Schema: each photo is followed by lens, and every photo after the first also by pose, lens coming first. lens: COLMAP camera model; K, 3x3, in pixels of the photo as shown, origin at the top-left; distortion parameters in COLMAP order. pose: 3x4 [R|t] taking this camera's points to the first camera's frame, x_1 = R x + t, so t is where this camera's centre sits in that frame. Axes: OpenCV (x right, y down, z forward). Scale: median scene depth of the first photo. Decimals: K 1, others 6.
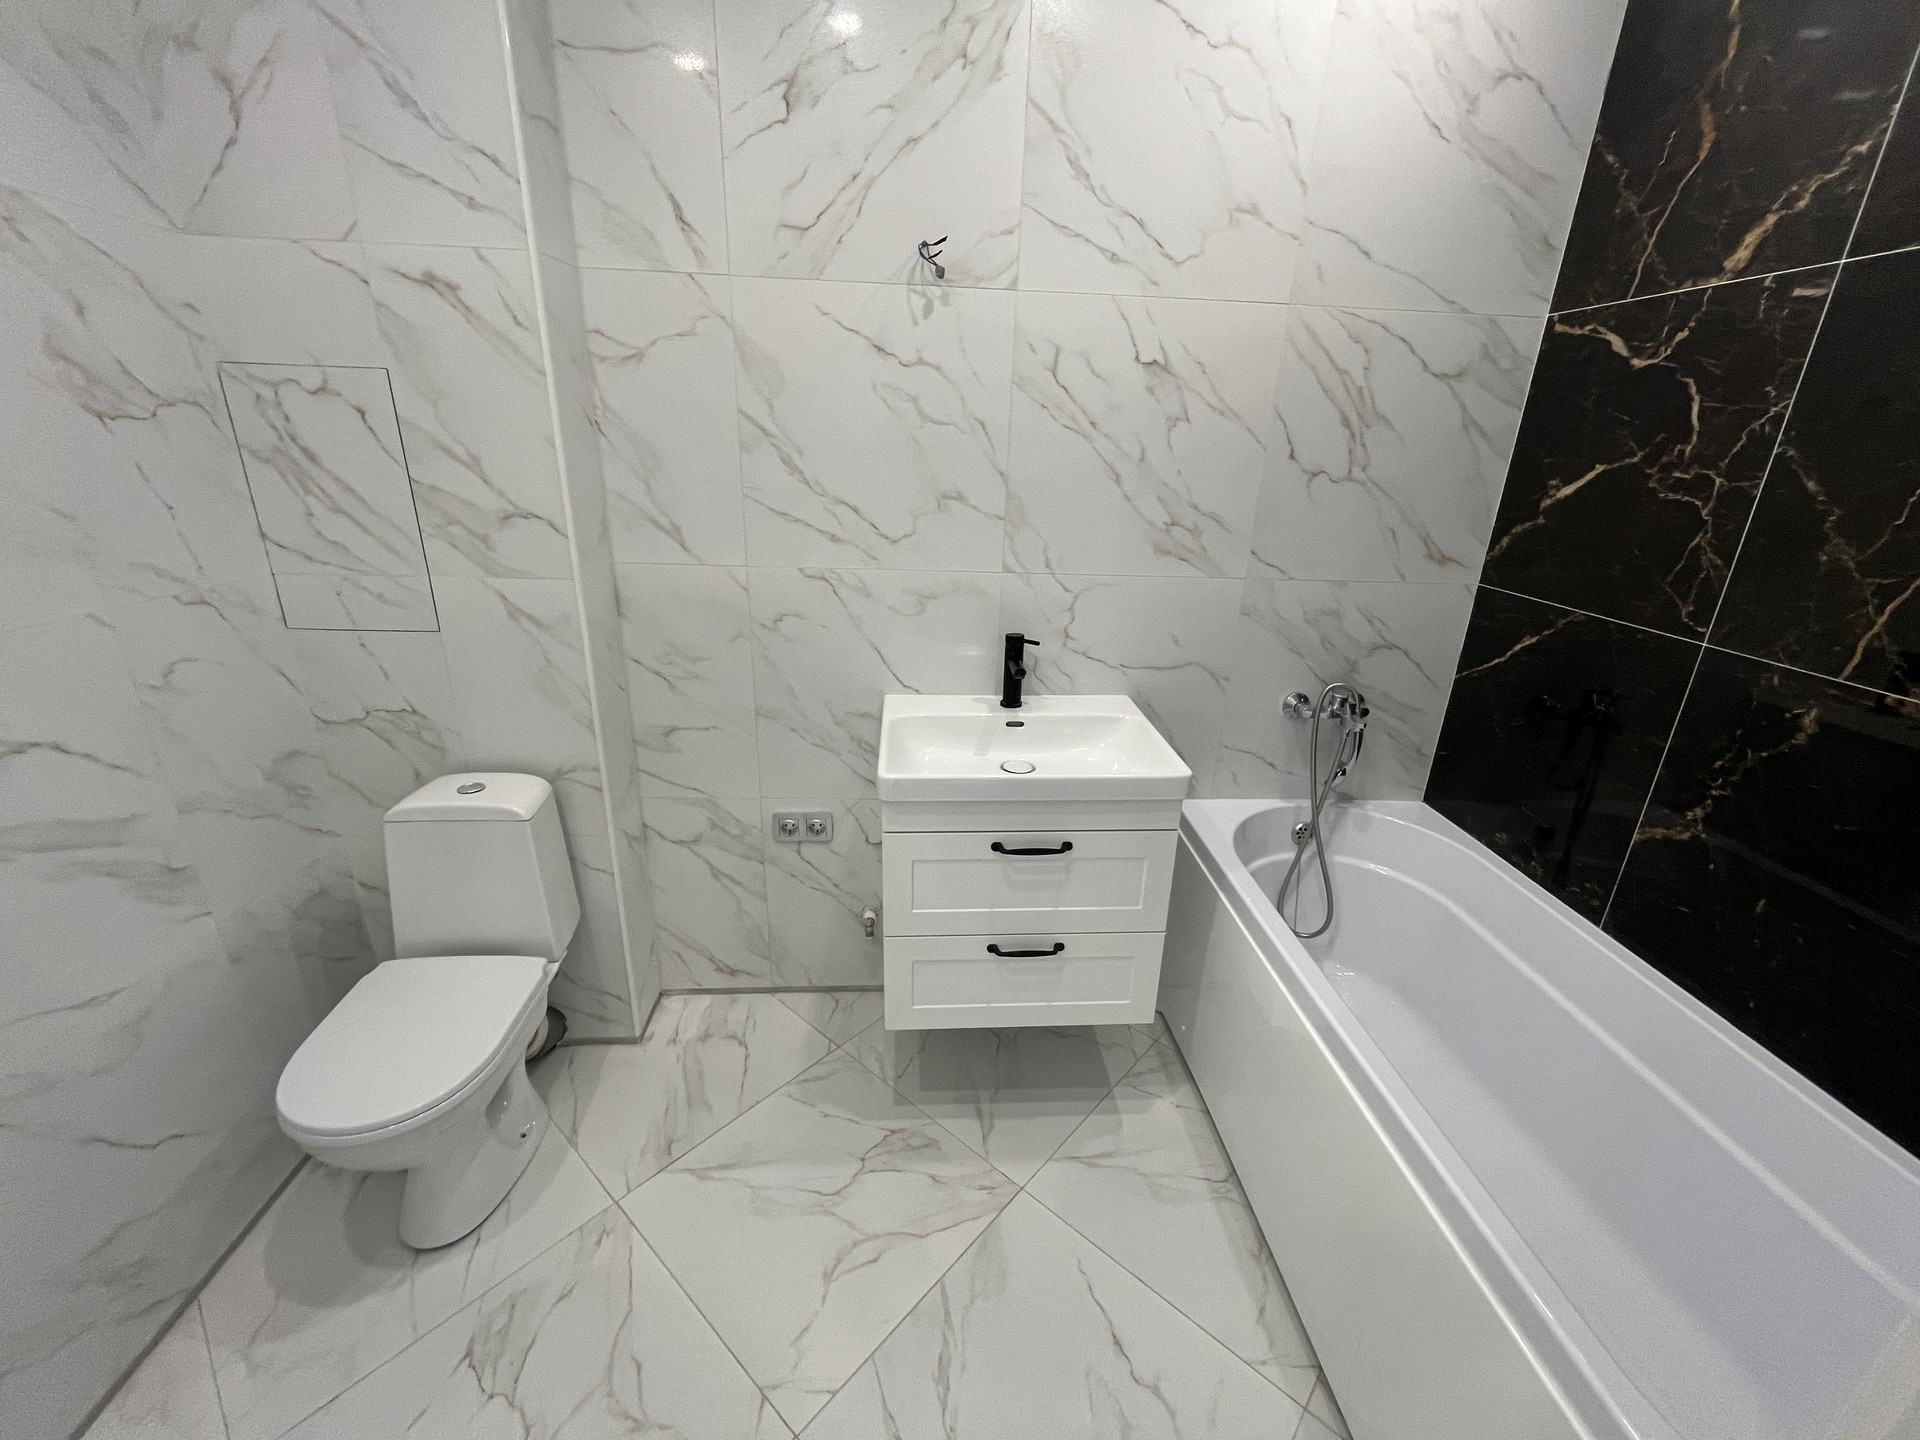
lens RADIAL K [[778.8, 0, 966.3], [0, 778.8, 717.0], [0, 0, 1]] dist [-0.001003, -0.000362]
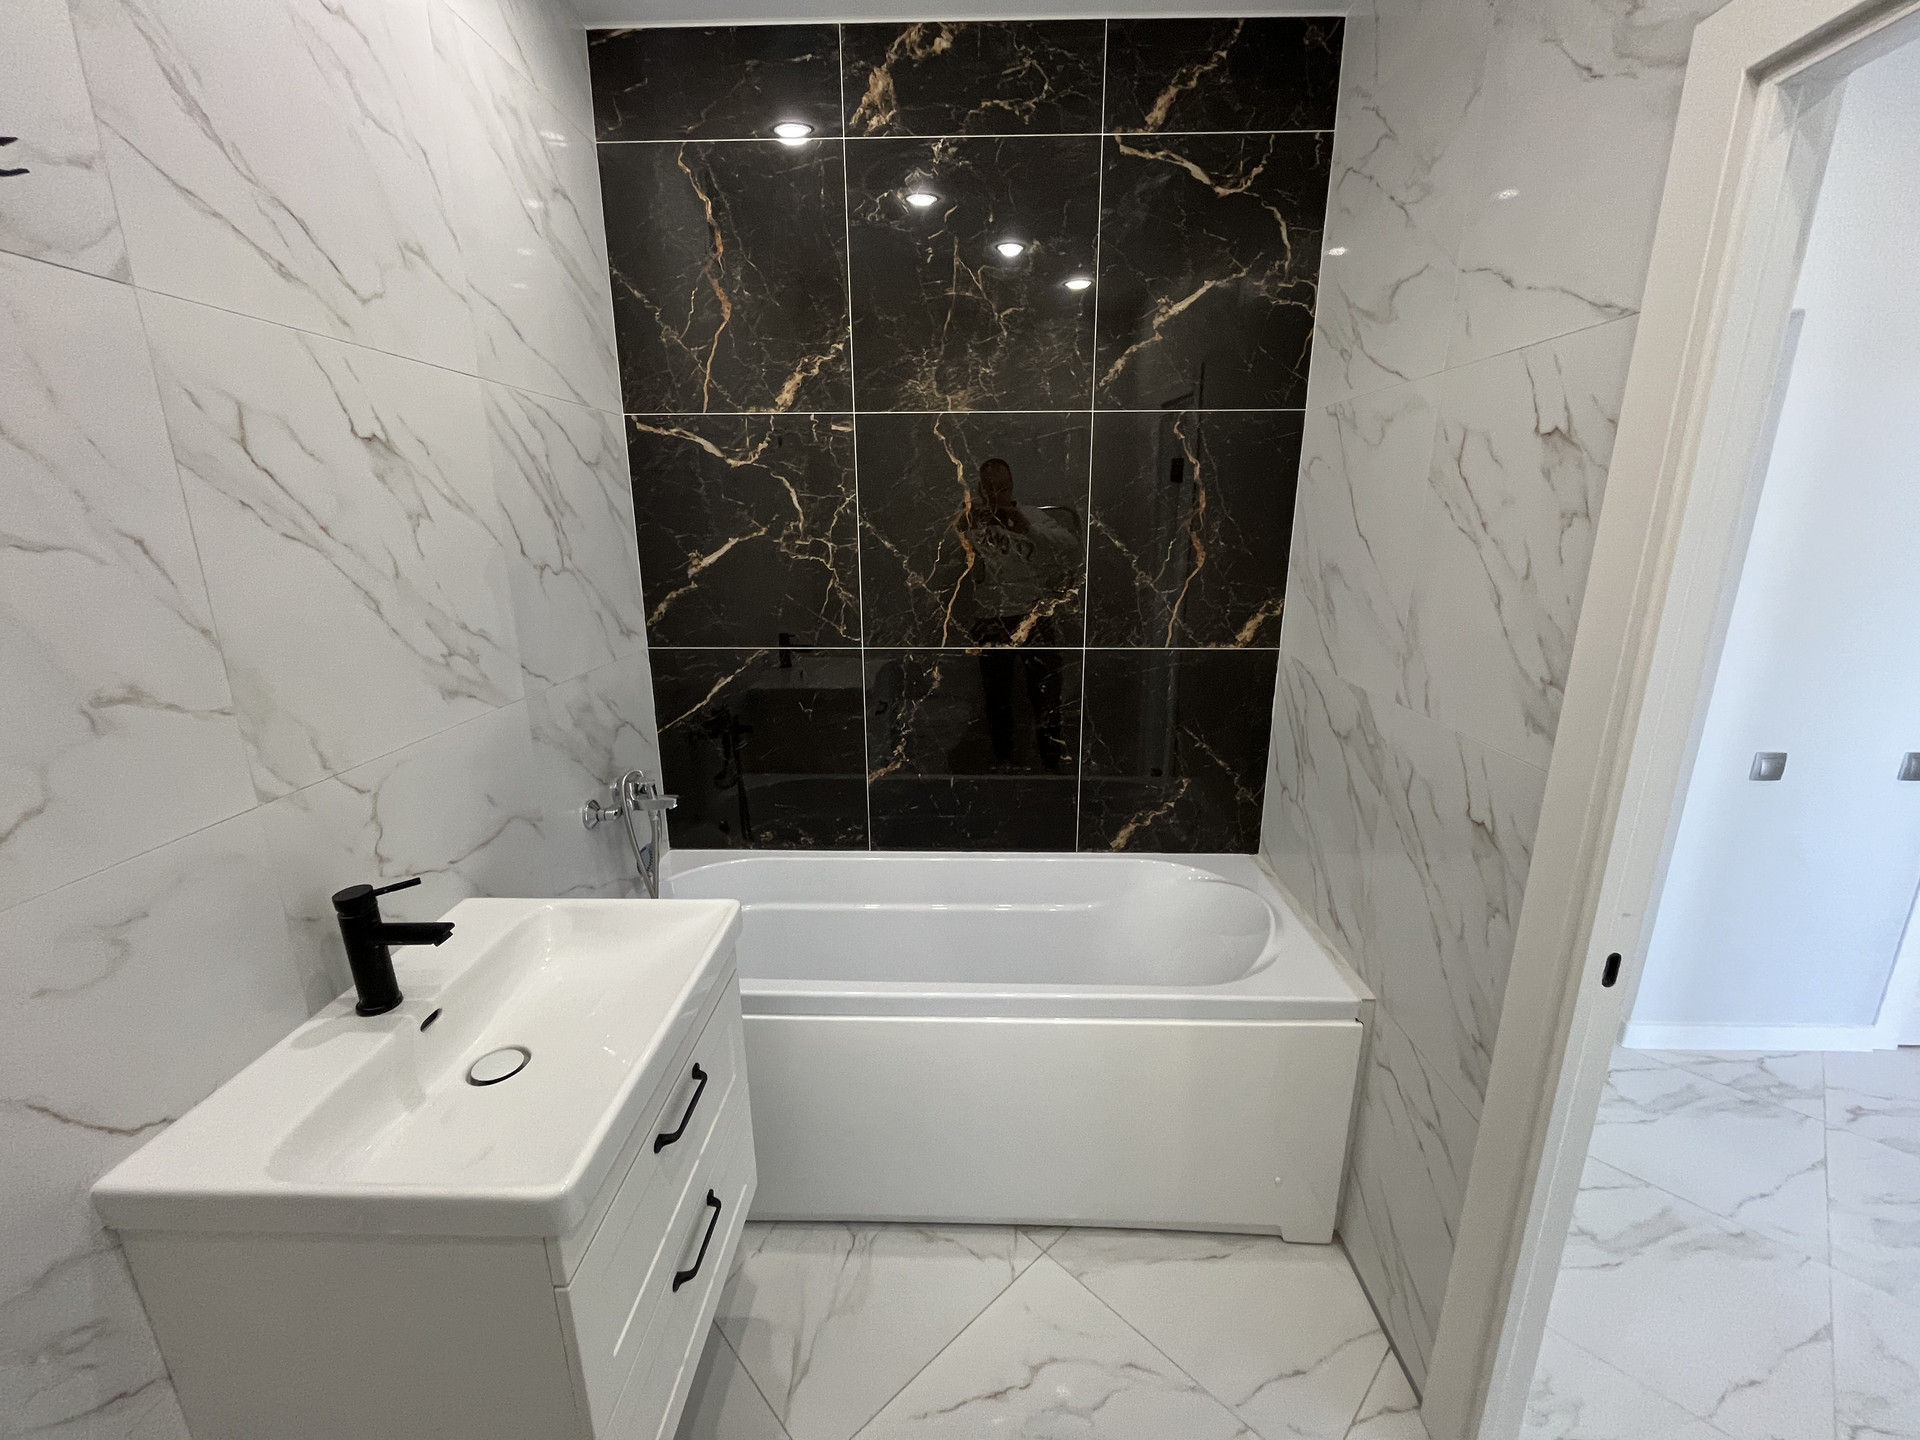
lens RADIAL K [[778.8, 0, 964.1], [0, 778.8, 718.2], [0, 0, 1]] dist [-0.001003, -0.000362]
pose [[0.093301, -0.288519, 0.952917, -0.428879], [0.345512, 0.906997, 0.240786, -0.216955], [-0.933765, 0.306779, 0.184311, 0.465094]]
